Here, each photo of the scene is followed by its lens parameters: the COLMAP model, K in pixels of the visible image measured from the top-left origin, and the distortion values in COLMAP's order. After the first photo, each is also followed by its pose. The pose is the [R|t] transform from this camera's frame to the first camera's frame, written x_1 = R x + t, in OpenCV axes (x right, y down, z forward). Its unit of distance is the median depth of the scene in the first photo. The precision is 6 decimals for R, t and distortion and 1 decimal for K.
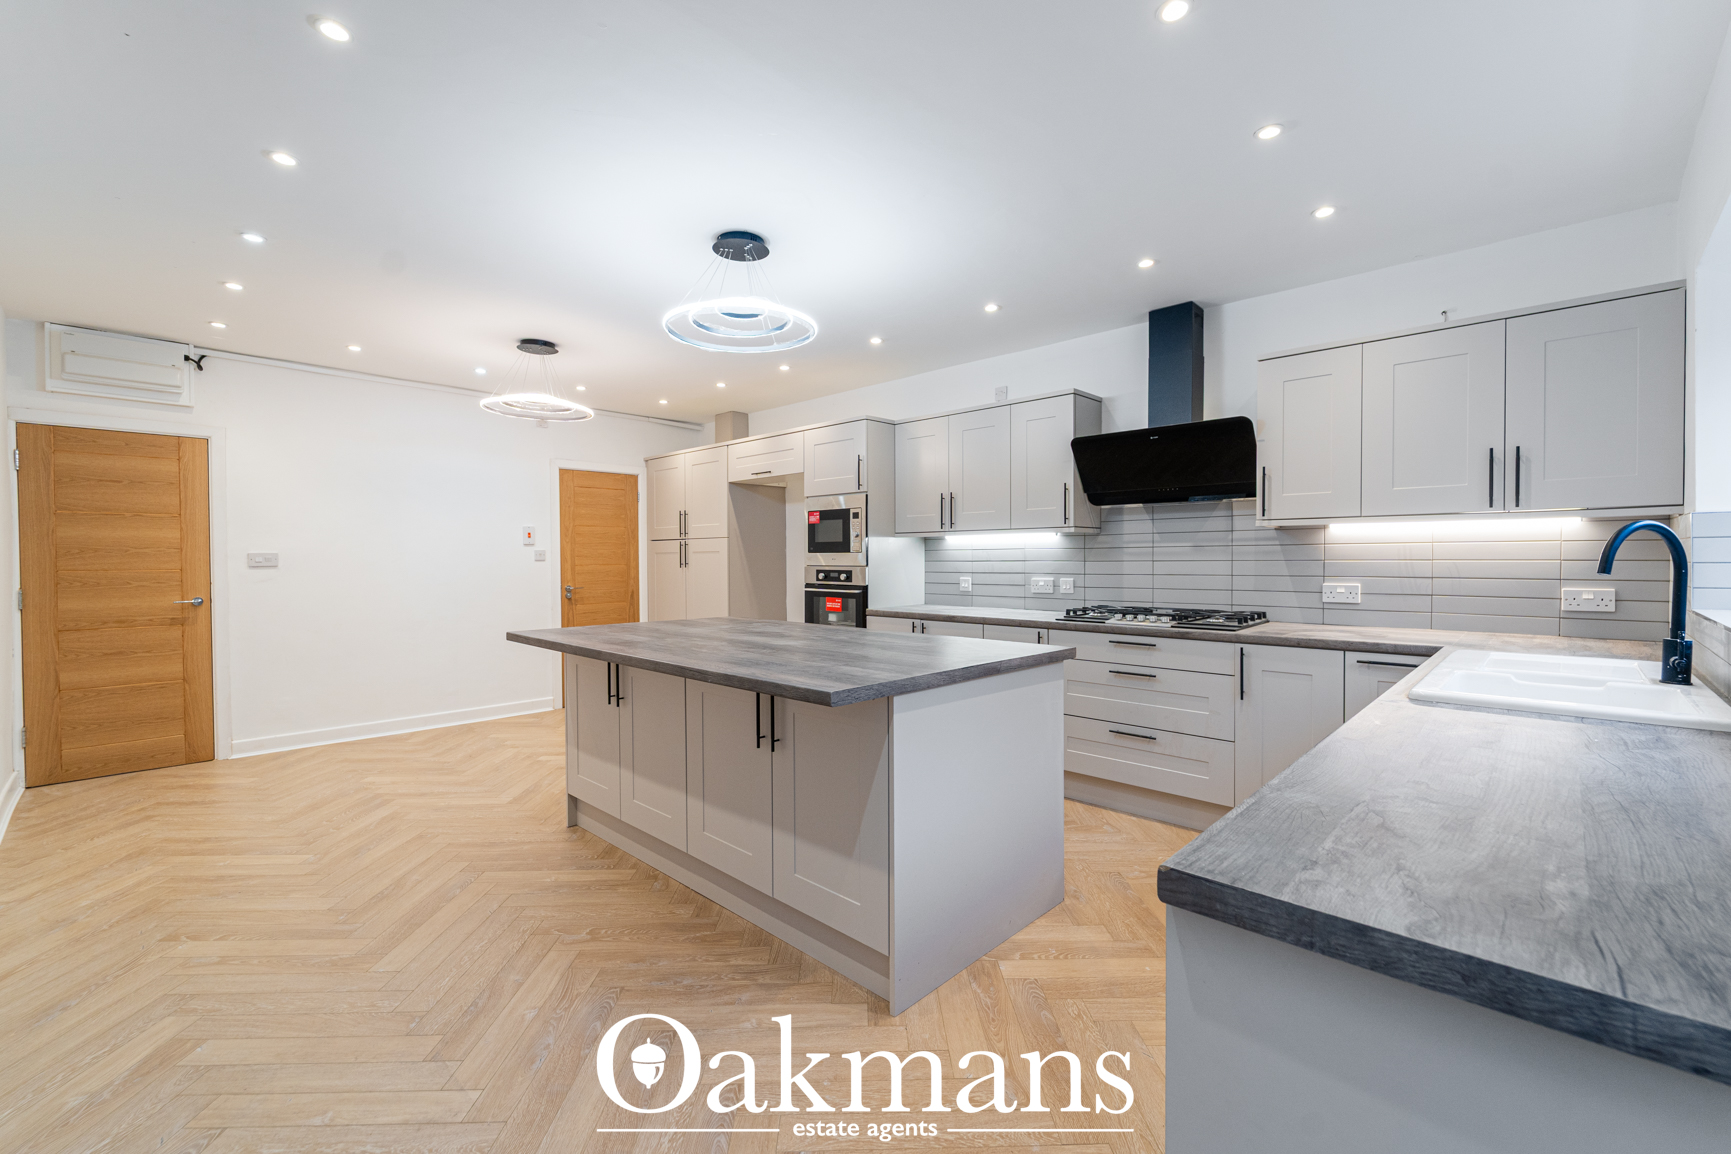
lens RADIAL K [[722.5, 0, 866.8], [0, 722.5, 569.8], [0, 0, 1]] dist [0.000715, -0.000189]
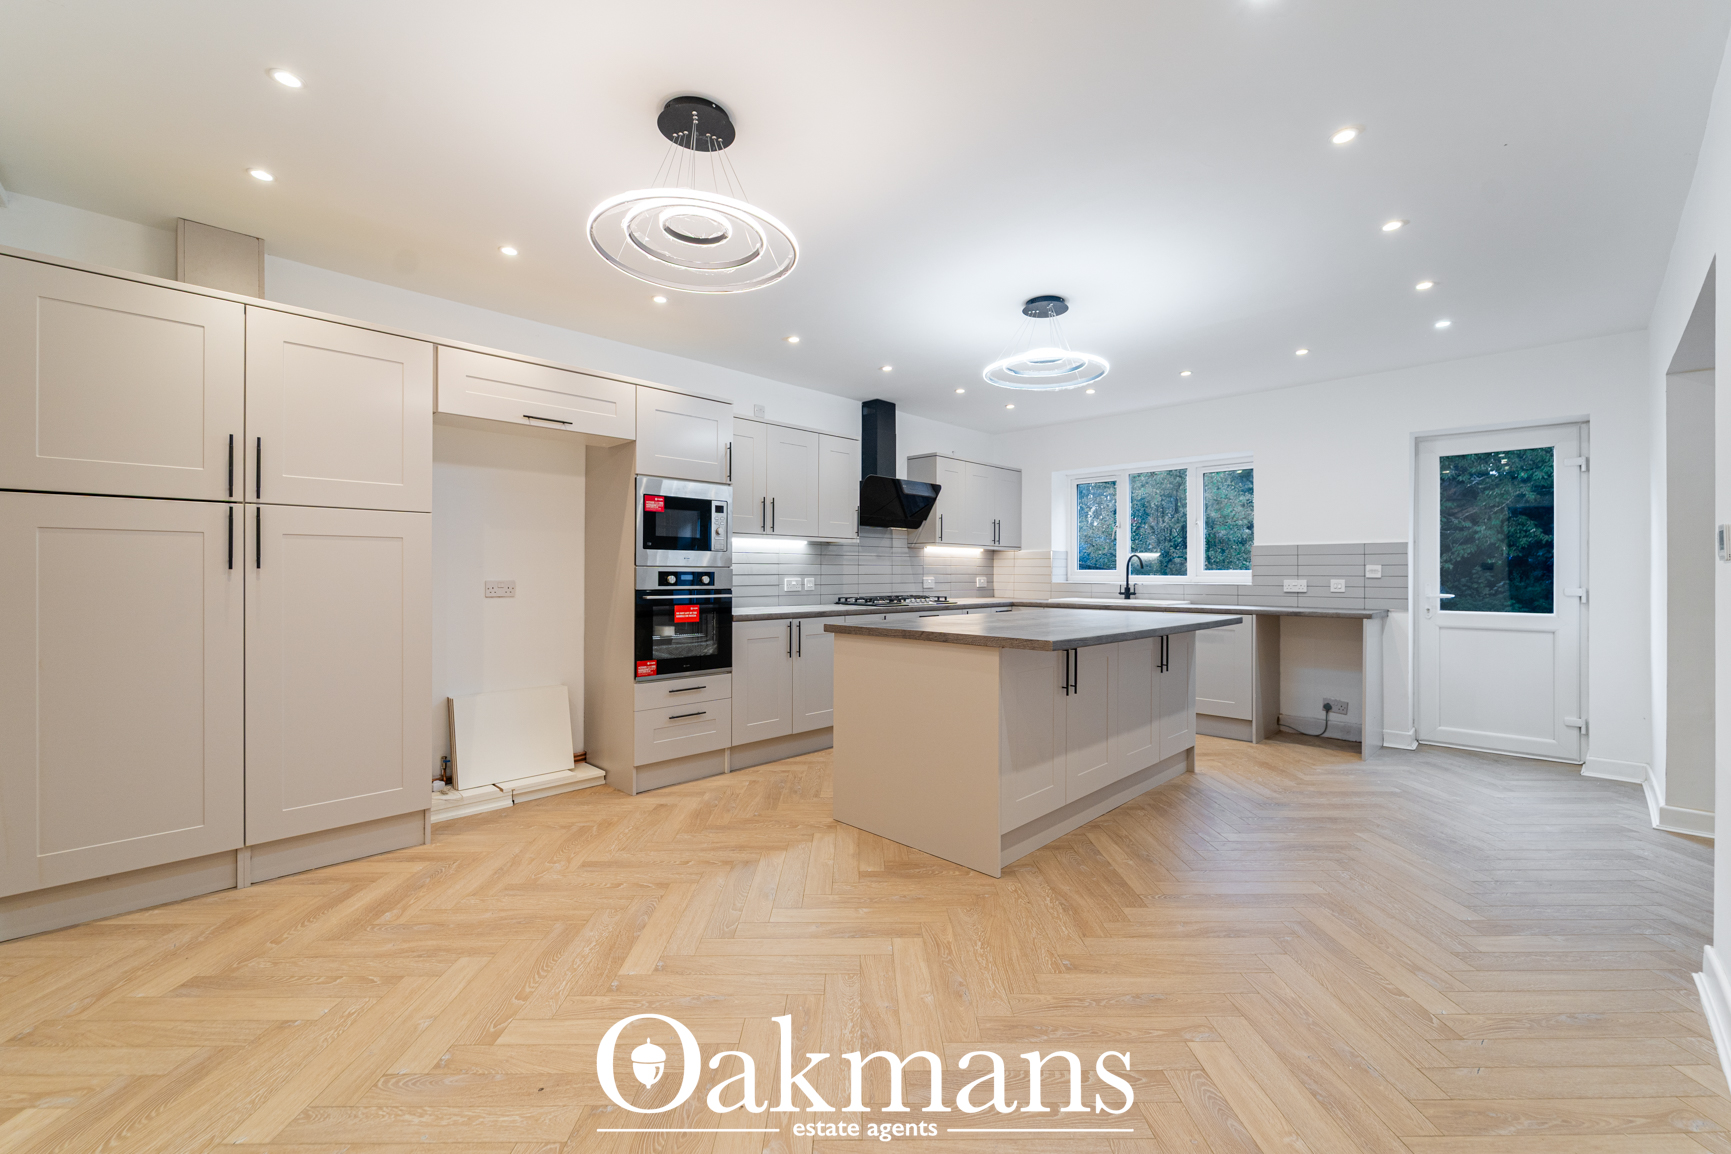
lens RADIAL K [[713.1, 0, 865.5], [0, 713.1, 577.0], [0, 0, 1]] dist [0.001944, 0.000081]
pose [[0.010851, -0.002473, 0.999938, -1.097180], [0.013088, 0.999912, 0.002331, 0.009049], [-0.999855, 0.013062, 0.010883, 1.019018]]
